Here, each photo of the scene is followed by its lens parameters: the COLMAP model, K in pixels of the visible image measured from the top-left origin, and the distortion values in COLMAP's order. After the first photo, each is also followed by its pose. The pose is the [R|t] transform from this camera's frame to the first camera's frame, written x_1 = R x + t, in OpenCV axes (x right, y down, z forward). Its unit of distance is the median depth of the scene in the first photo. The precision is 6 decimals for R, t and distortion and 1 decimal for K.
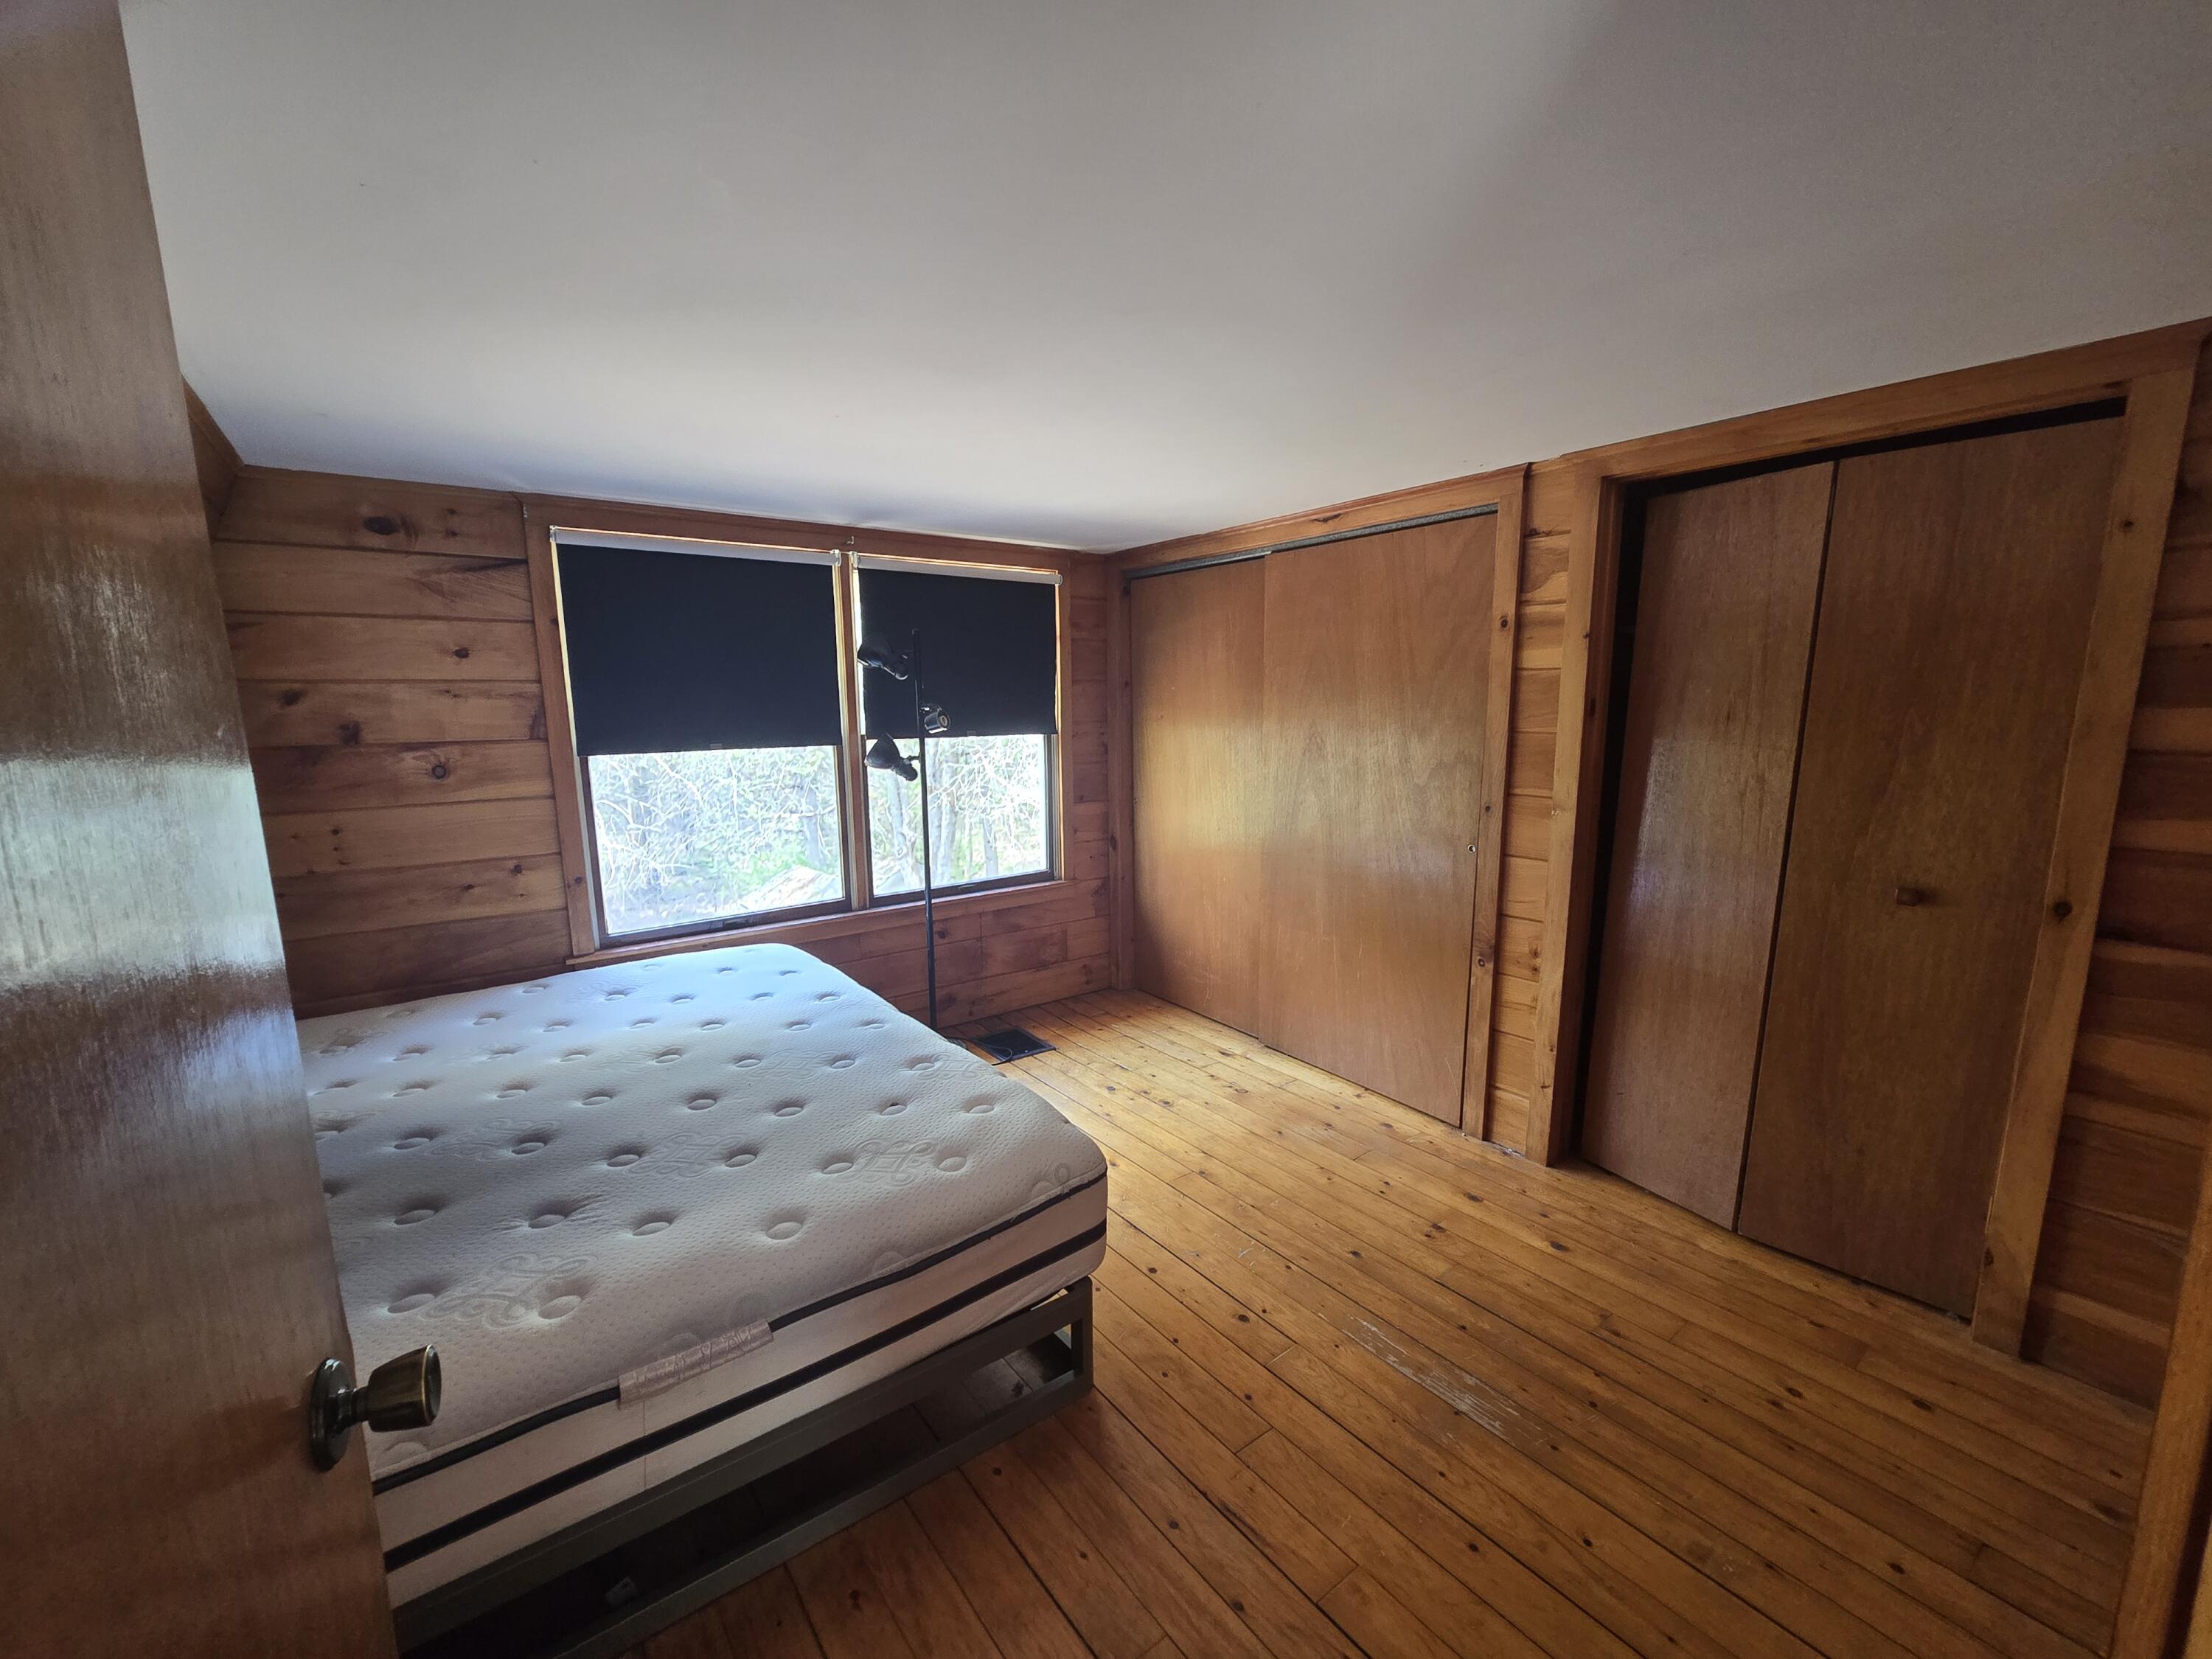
lens RADIAL K [[913.1, 0, 1100.9], [0, 913.1, 843.3], [0, 0, 1]] dist [-0.006450, 0.002175]
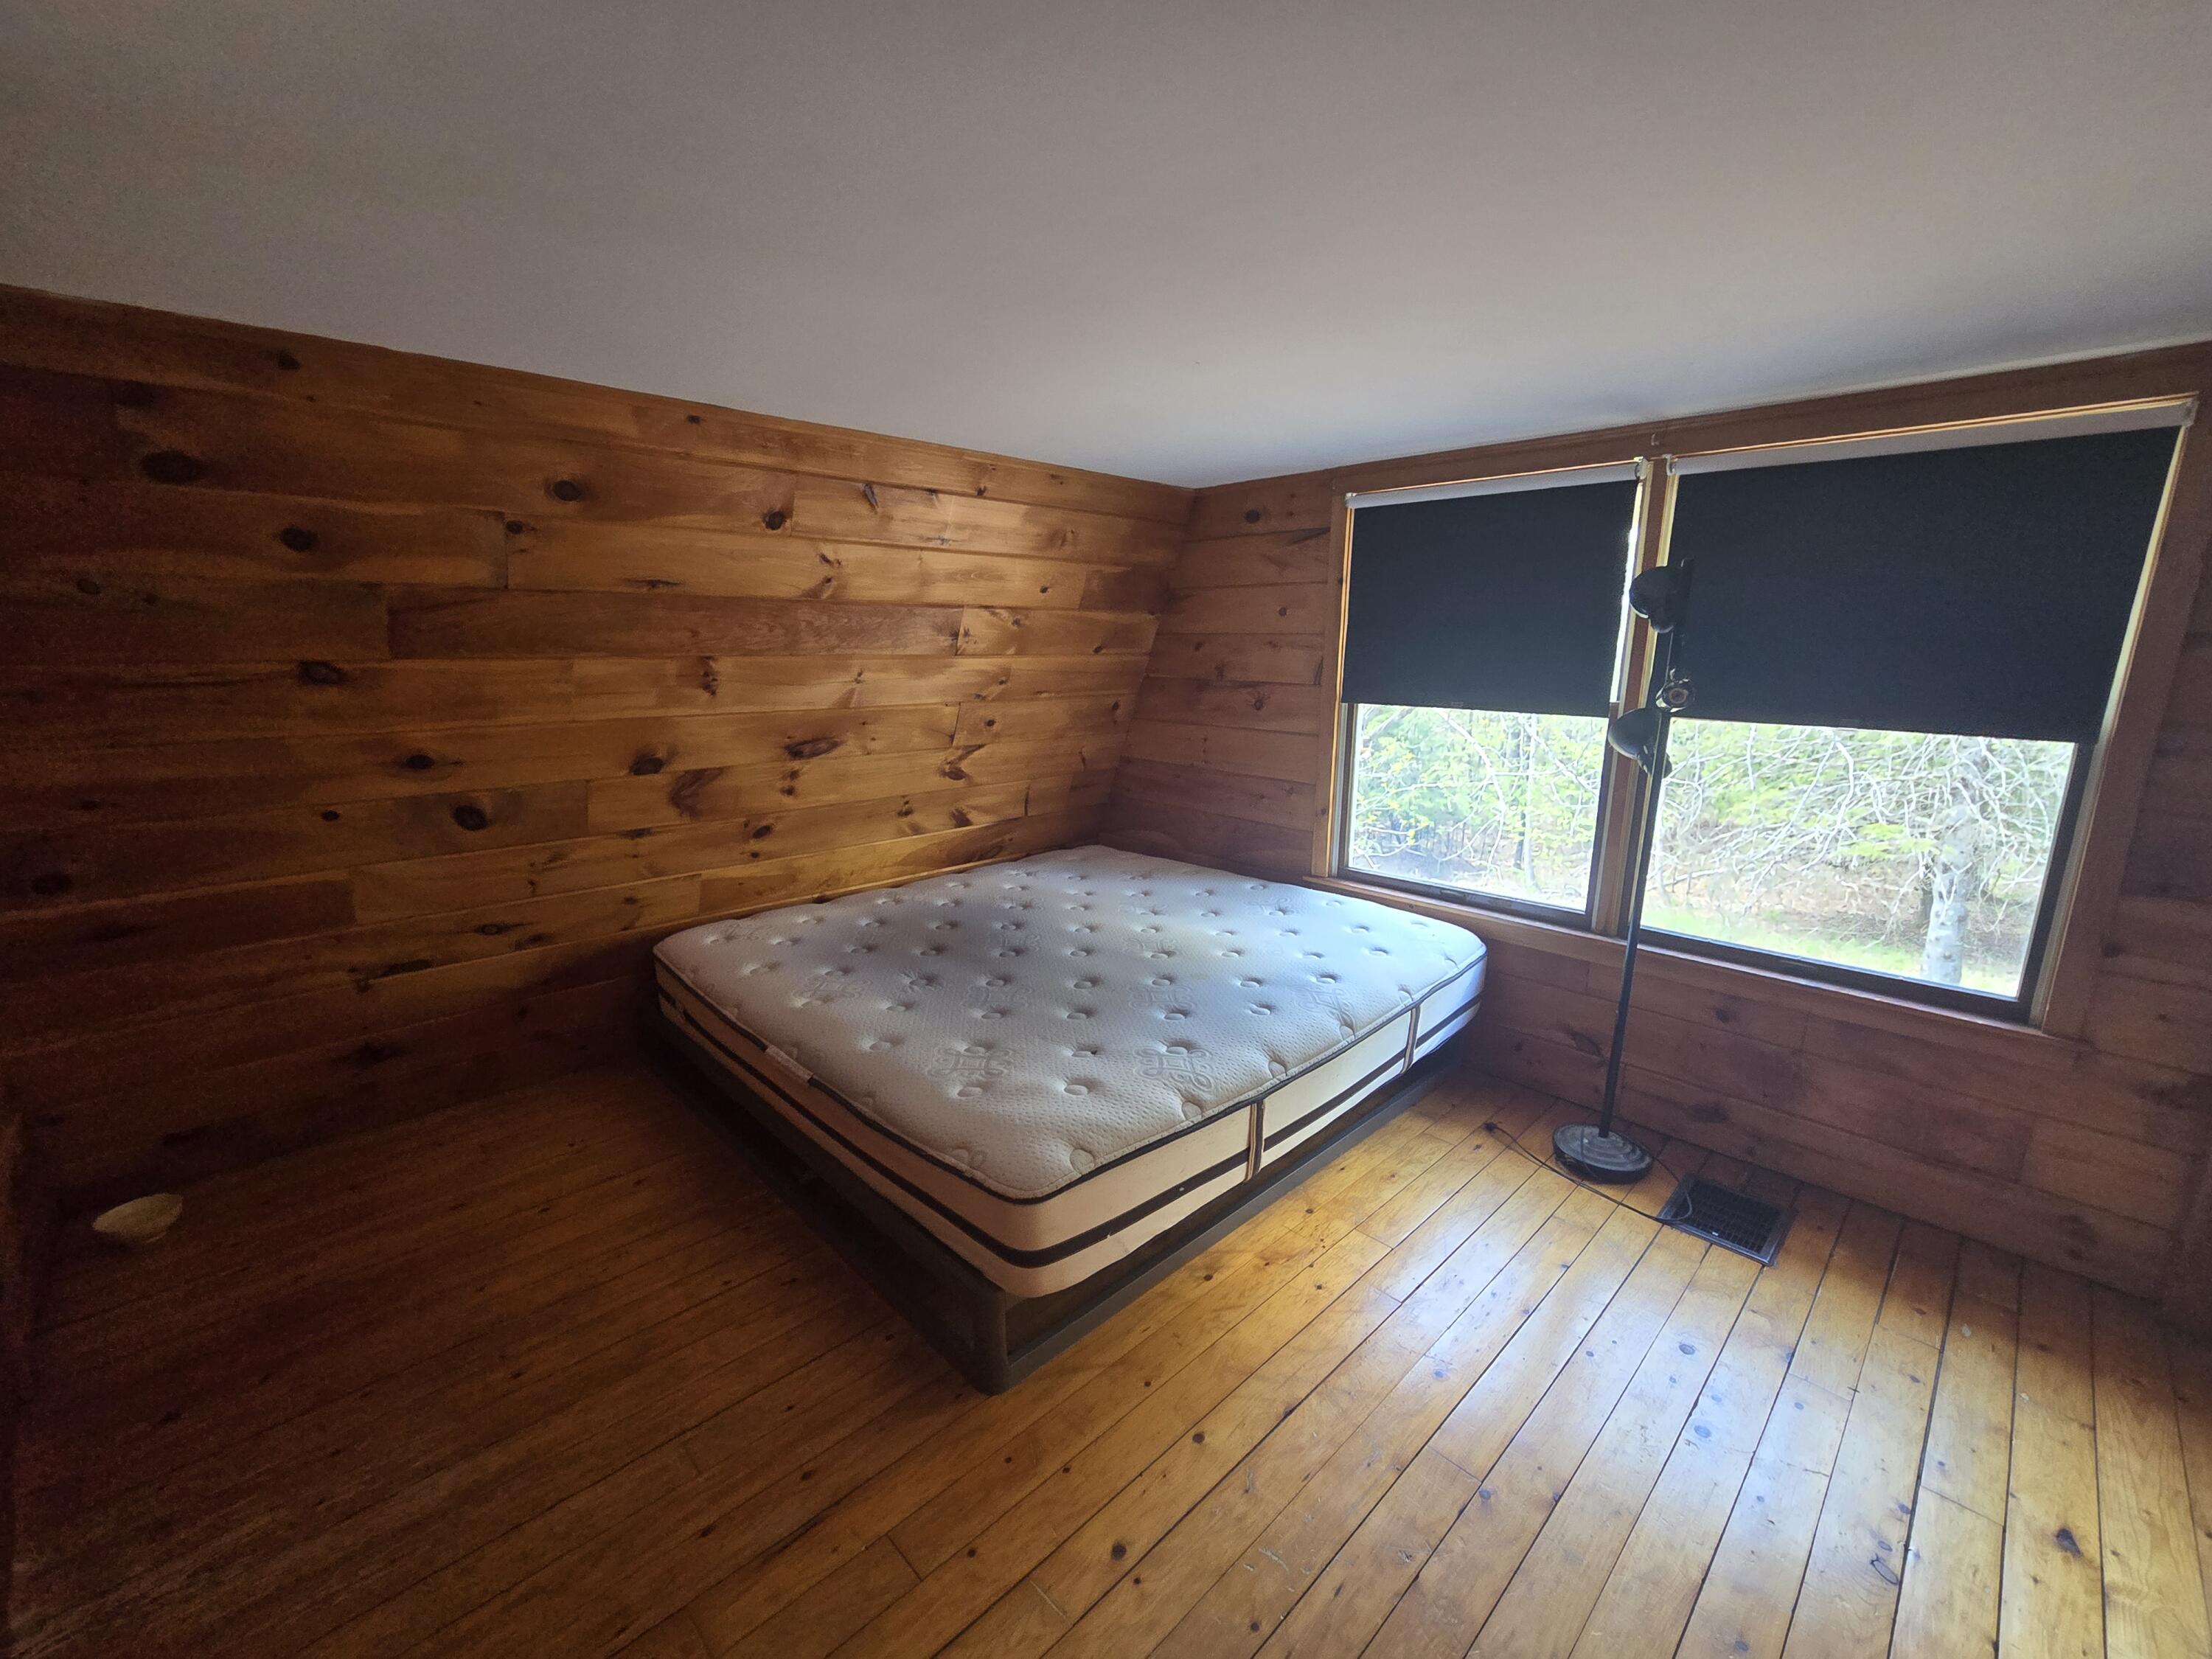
lens RADIAL K [[913.1, 0, 1097.4], [0, 913.1, 832.1], [0, 0, 1]] dist [-0.006450, 0.002175]
pose [[0.121930, 0.216254, -0.968694, 0.527317], [-0.163627, 0.967001, 0.195281, -0.116356], [0.978958, 0.134694, 0.153291, 0.584341]]
